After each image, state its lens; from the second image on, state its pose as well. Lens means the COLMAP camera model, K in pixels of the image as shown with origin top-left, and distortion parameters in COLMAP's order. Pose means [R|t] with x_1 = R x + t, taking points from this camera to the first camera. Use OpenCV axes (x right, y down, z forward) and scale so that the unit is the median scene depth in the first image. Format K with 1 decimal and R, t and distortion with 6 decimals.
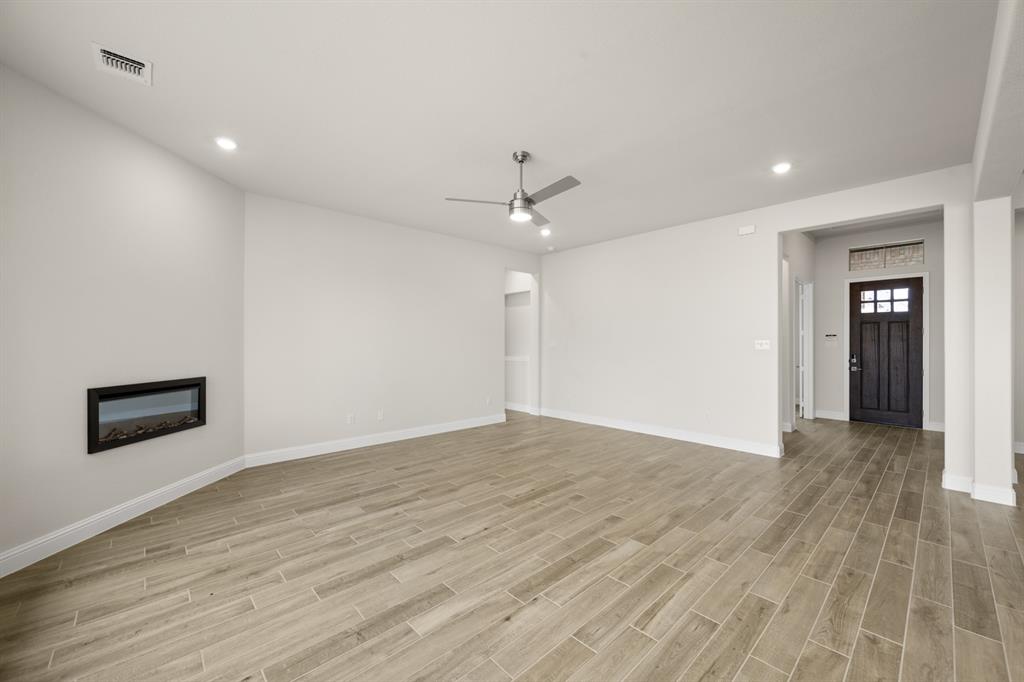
lens RADIAL K [[401.9, 0, 513.0], [0, 401.9, 339.4], [0, 0, 1]] dist [-0.000972, 0.001136]
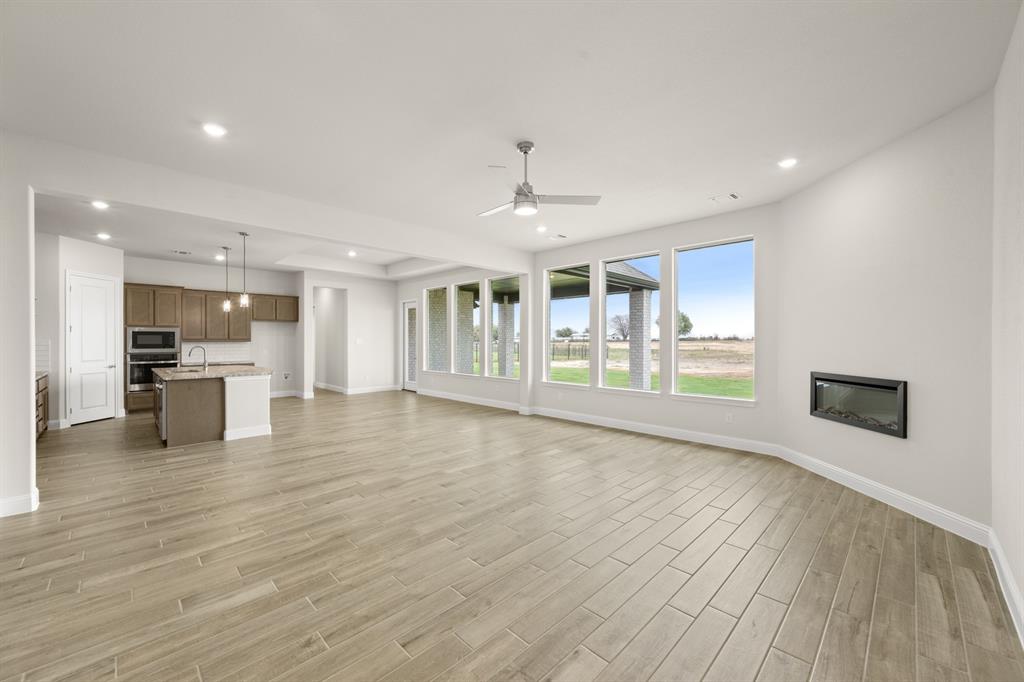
lens RADIAL K [[401.9, 0, 509.8], [0, 401.9, 341.2], [0, 0, 1]] dist [-0.000972, 0.001136]
pose [[-0.999620, 0.001007, -0.027532, 0.148178], [0.001187, 0.999978, -0.006535, 0.028012], [0.027525, -0.006565, -0.999600, 3.462257]]
